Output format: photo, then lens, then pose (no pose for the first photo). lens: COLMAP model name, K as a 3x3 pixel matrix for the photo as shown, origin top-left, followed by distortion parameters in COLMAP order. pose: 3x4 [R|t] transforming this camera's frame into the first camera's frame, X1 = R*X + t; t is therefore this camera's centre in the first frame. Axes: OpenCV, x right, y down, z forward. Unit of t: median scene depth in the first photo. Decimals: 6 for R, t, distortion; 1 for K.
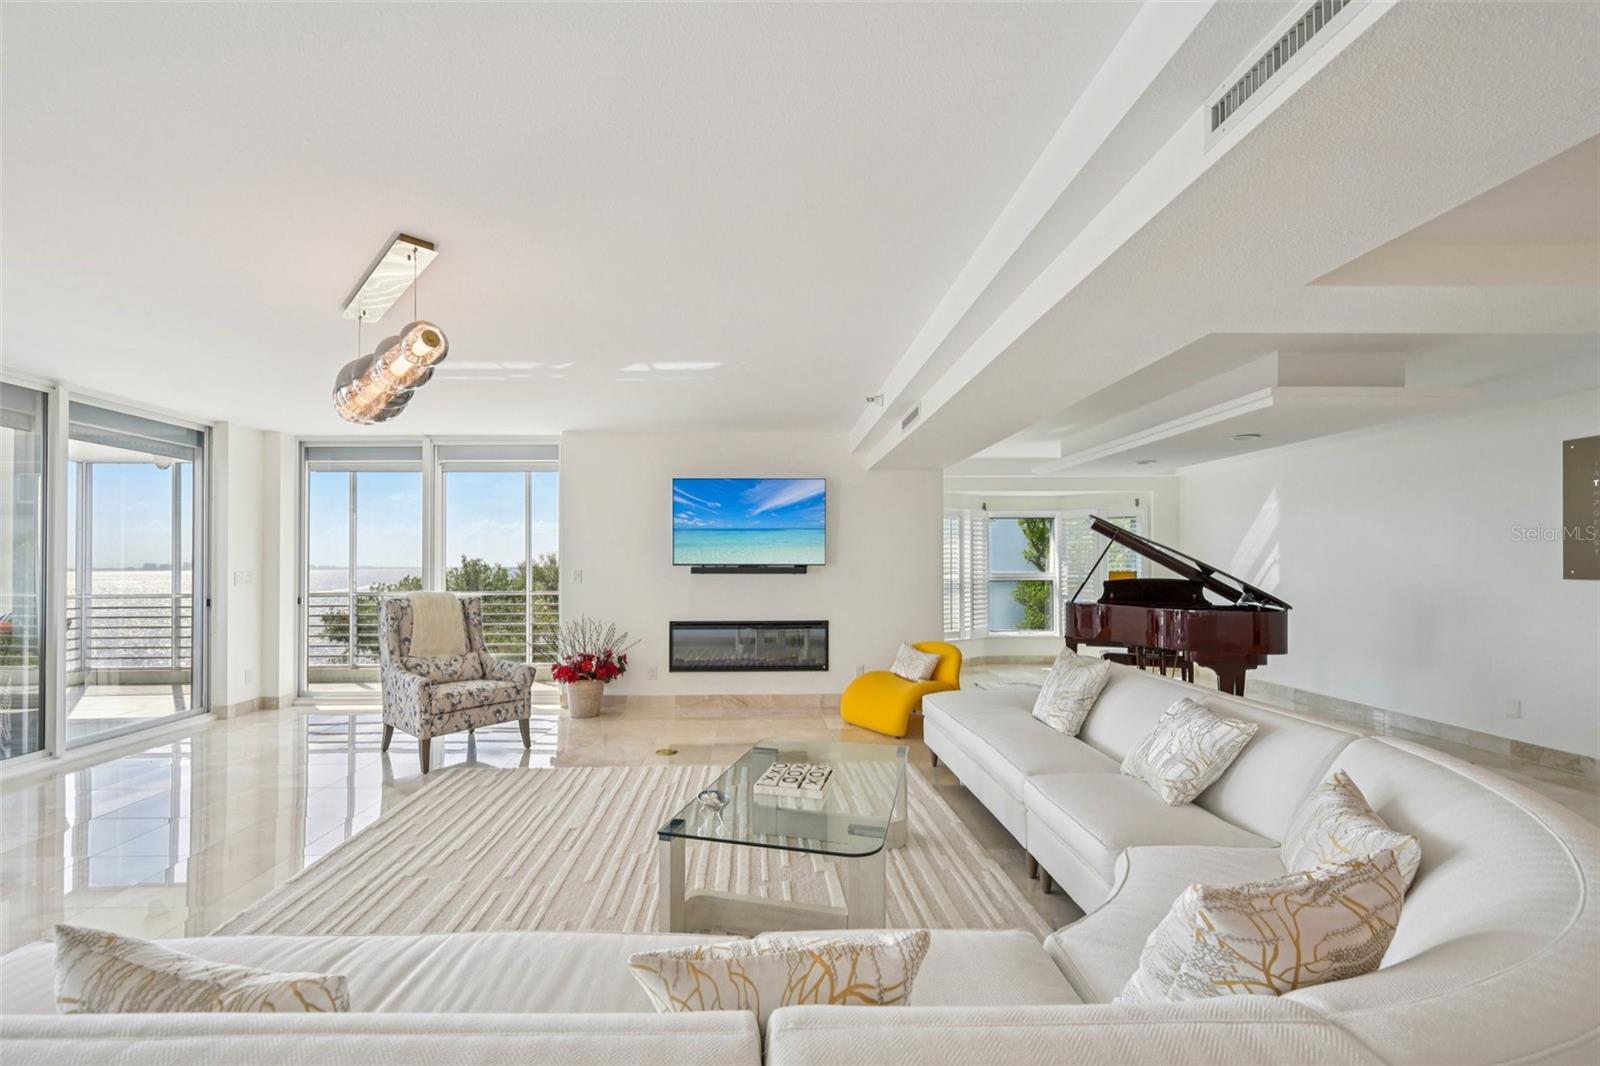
lens RADIAL K [[636.7, 0, 766.4], [0, 636.7, 562.2], [0, 0, 1]] dist [-0.000540, 0.000600]
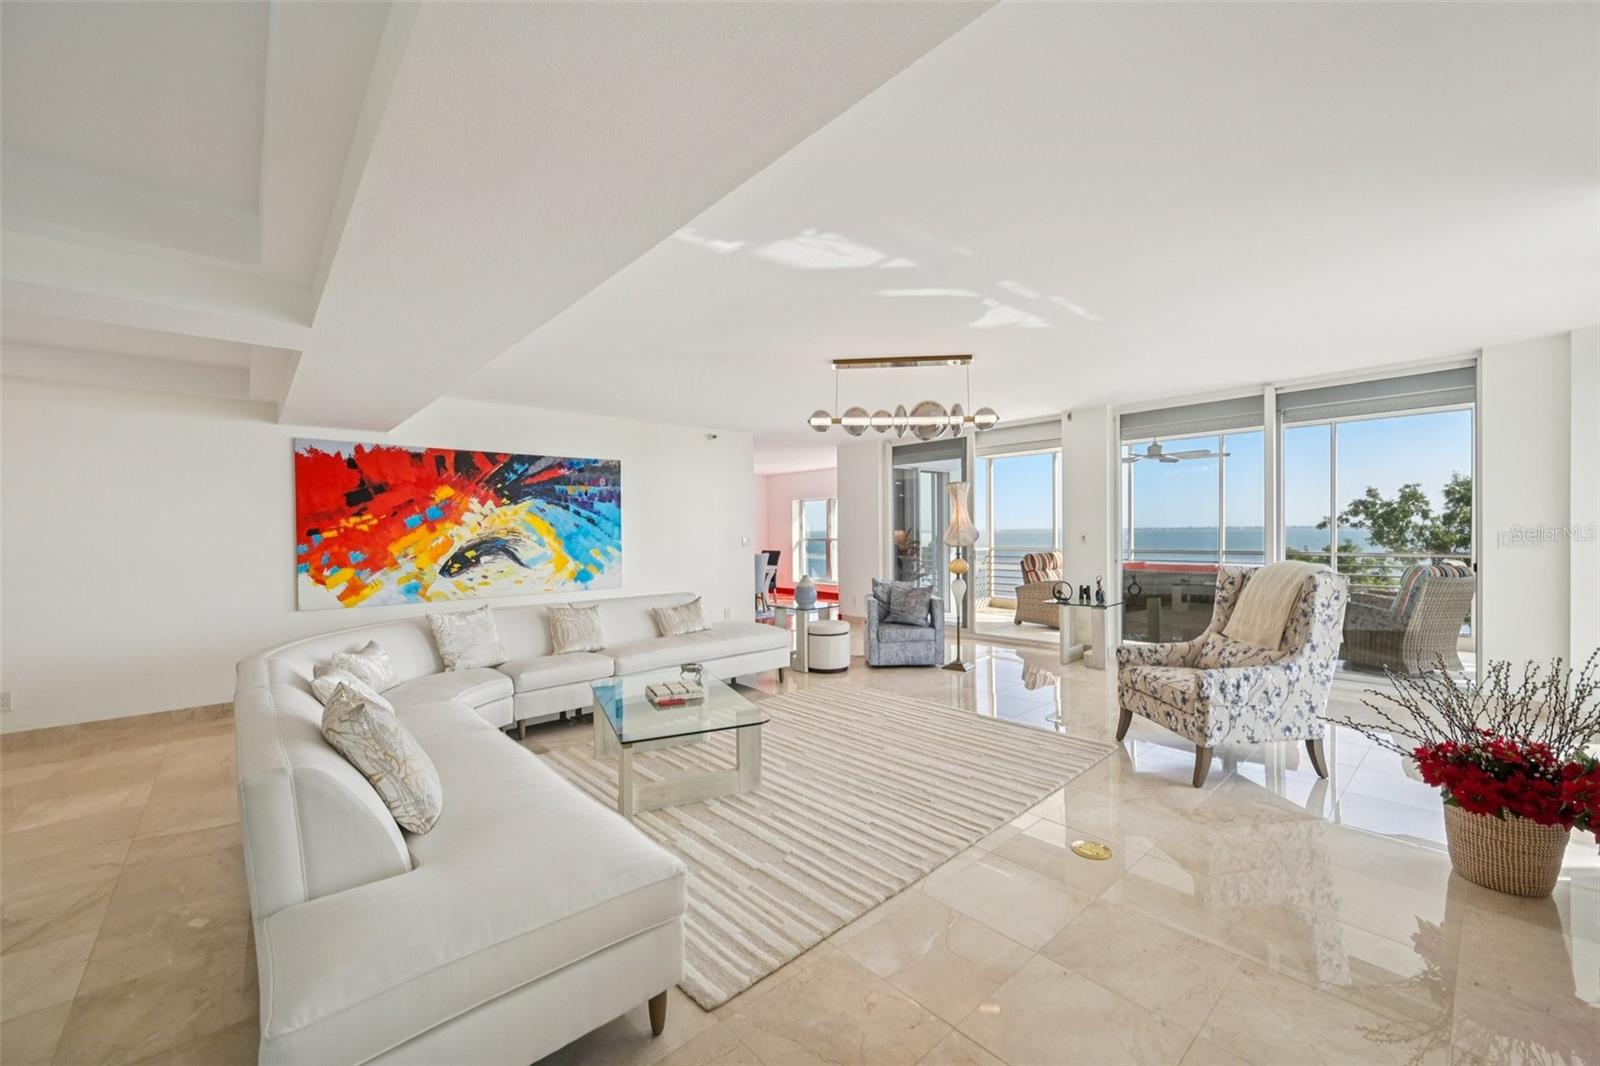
lens RADIAL K [[636.7, 0, 814.7], [0, 636.7, 530.3], [0, 0, 1]] dist [-0.000540, 0.000600]
pose [[-0.741020, 0.010528, -0.671400, 0.322701], [0.016912, 0.999853, -0.002988, 0.001177], [0.671269, -0.013569, -0.741089, 0.968834]]
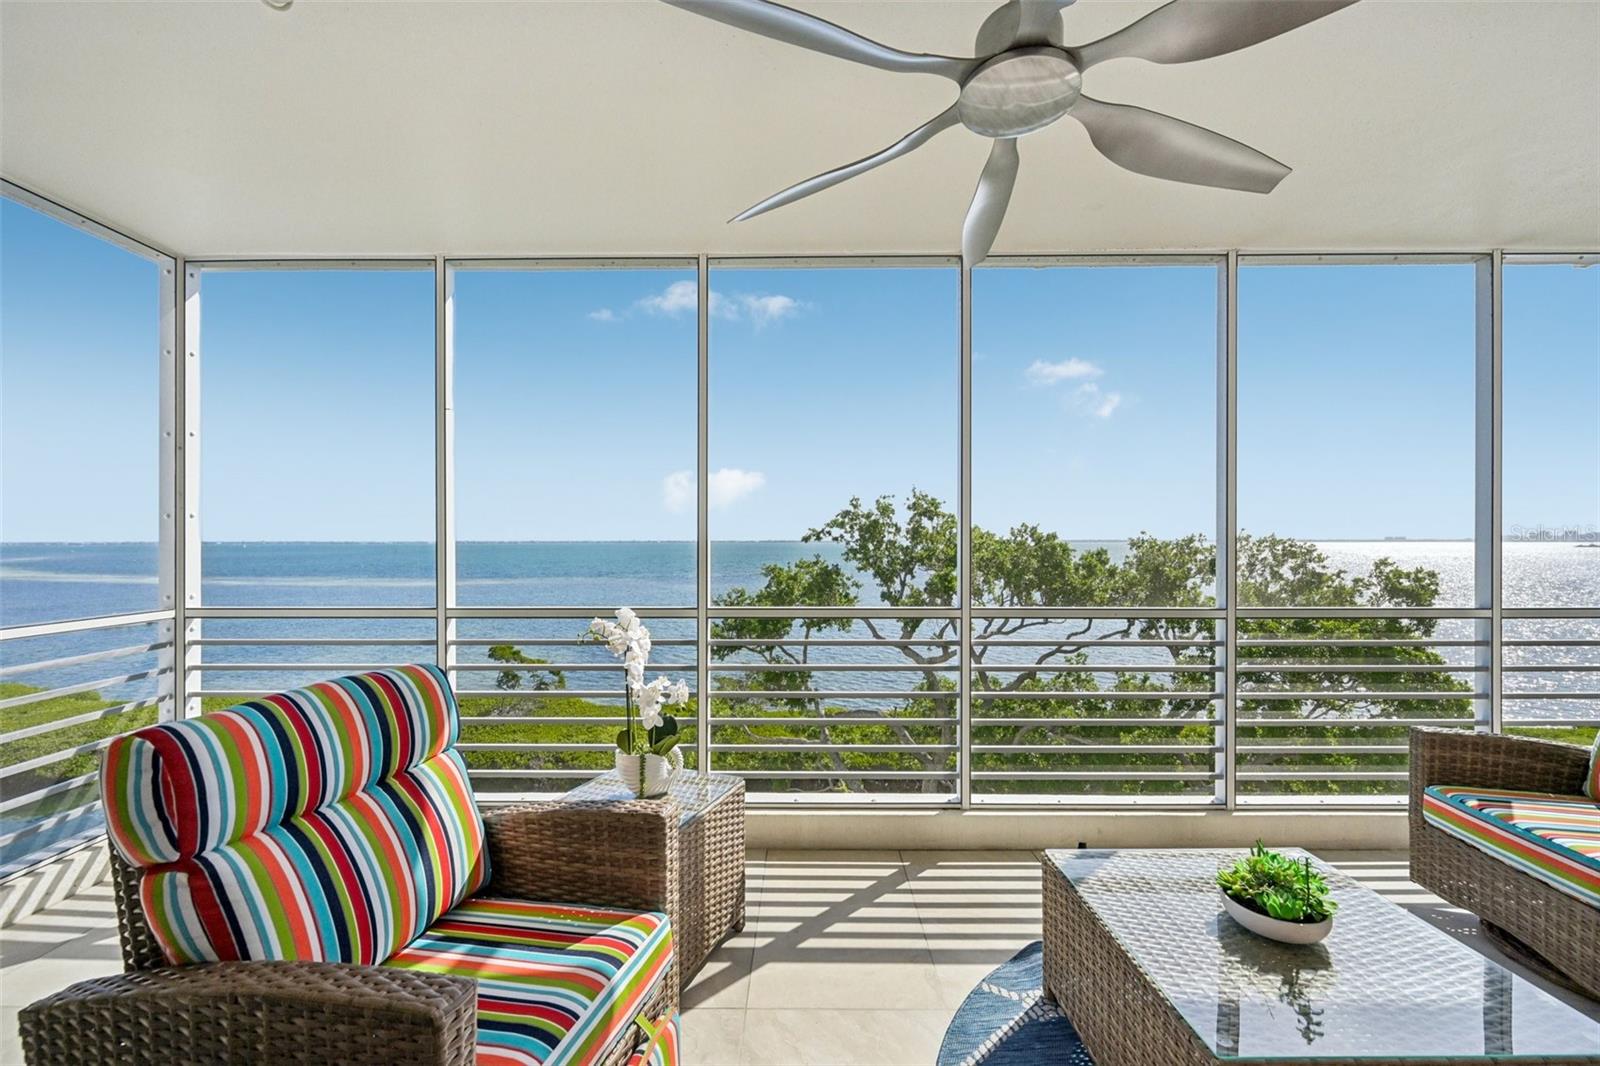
lens RADIAL K [[636.7, 0, 801.7], [0, 636.7, 537.6], [0, 0, 1]] dist [-0.000540, 0.000600]
pose [[-0.025019, 0.001034, -0.999686, -0.869900], [0.007021, 0.999975, 0.000859, 0.002850], [0.999662, -0.006997, -0.025025, 0.398939]]
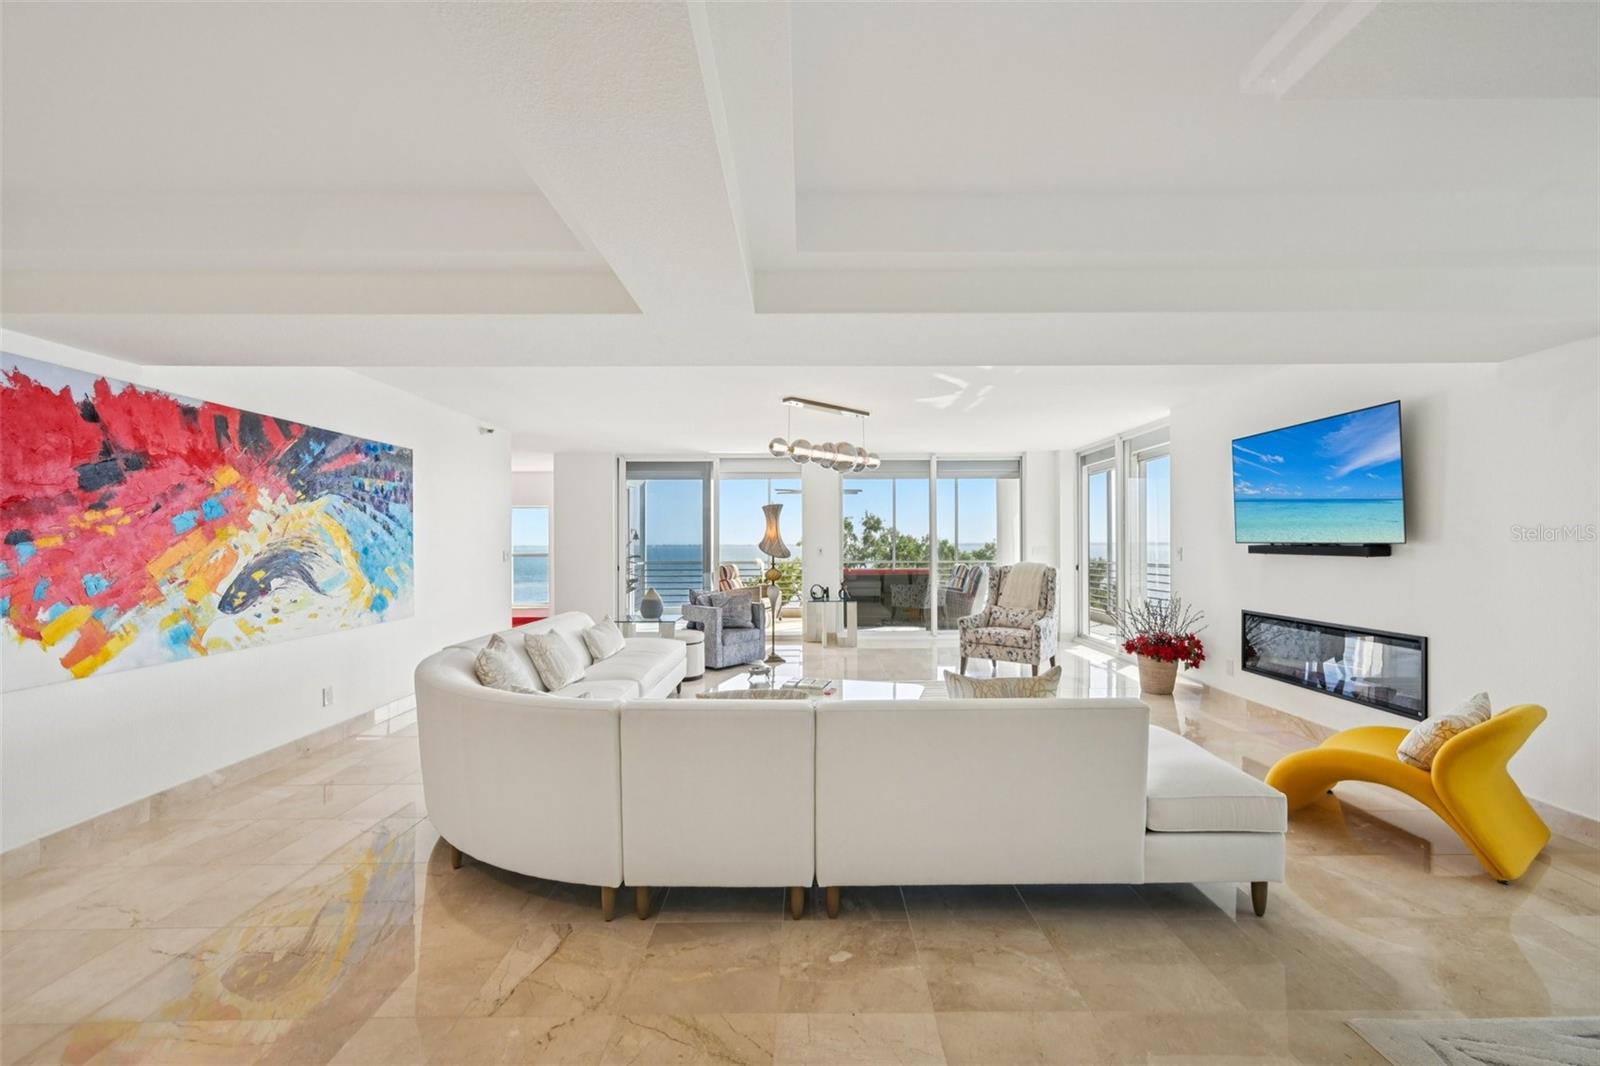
lens RADIAL K [[636.7, 0, 822.1], [0, 636.7, 541.8], [0, 0, 1]] dist [-0.000540, 0.000600]
pose [[0.015648, 0.000090, -0.999878, 0.685269], [0.009381, 0.999956, 0.000237, -0.002114], [0.999834, -0.009383, 0.015647, 0.438169]]
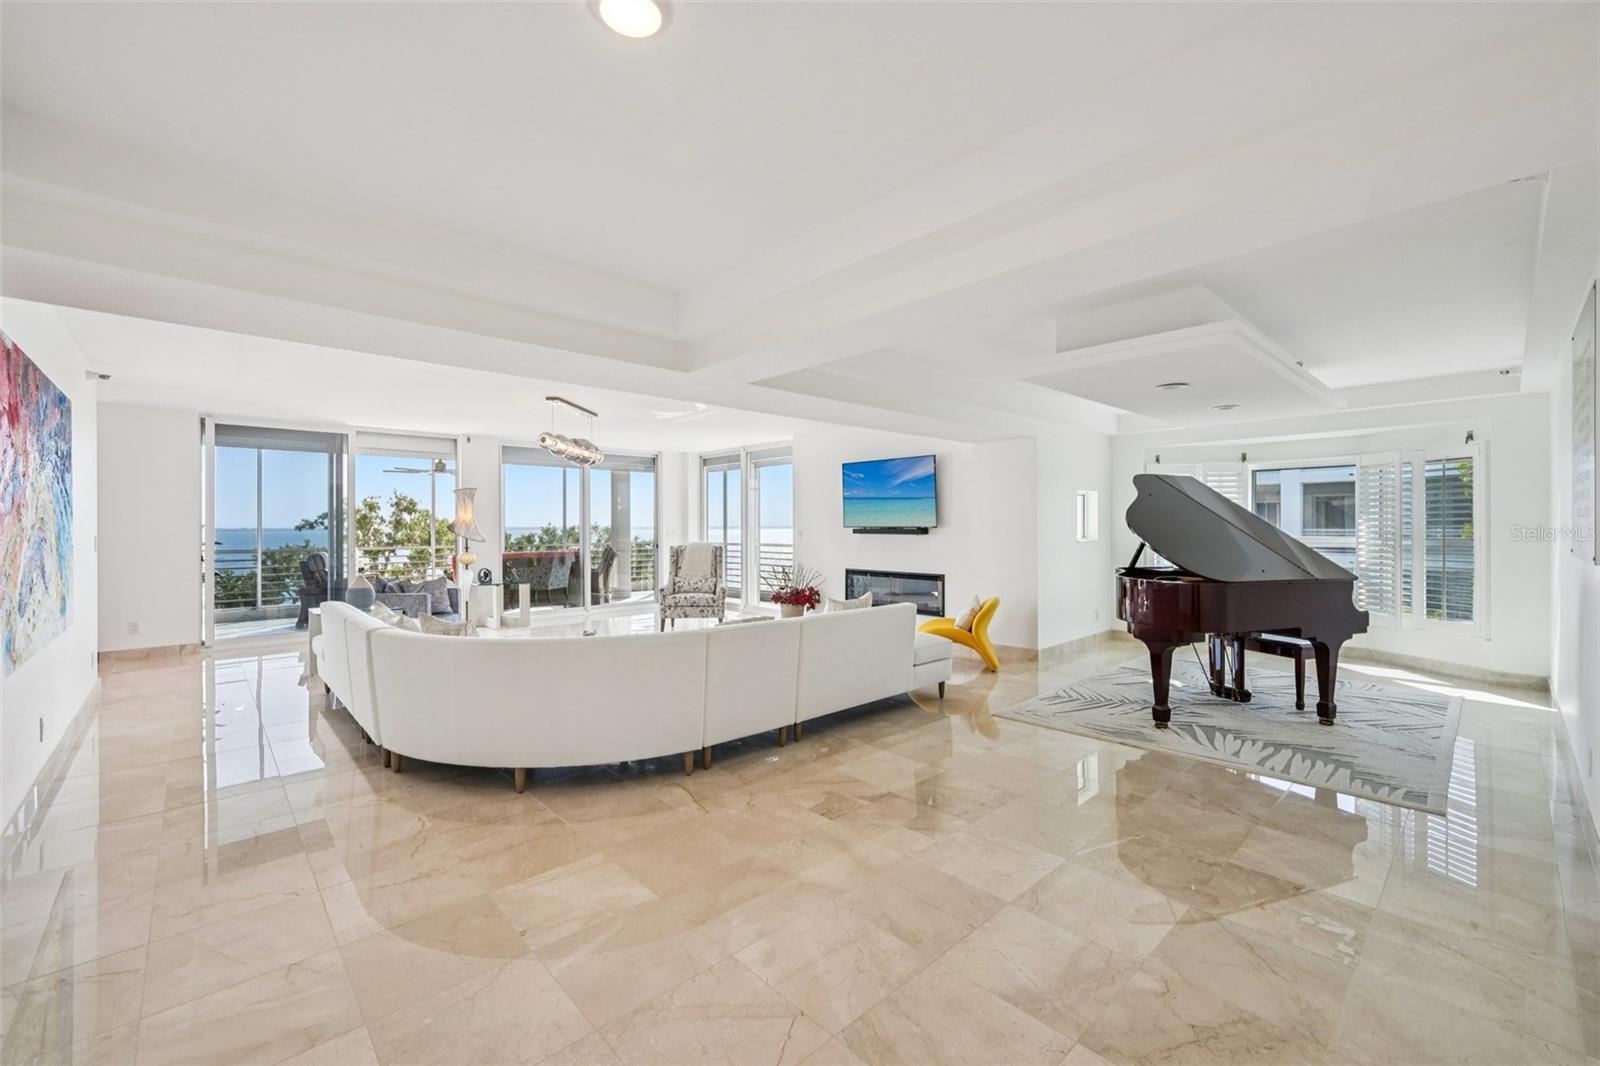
lens RADIAL K [[639.6, 0, 806.9], [0, 639.6, 525.2], [0, 0, 1]] dist [-0.003270, -0.000056]
pose [[0.685202, 0.000132, -0.728353, 0.797667], [0.004429, 0.999981, 0.004348, -0.006093], [0.728340, -0.006205, 0.685188, 0.000551]]
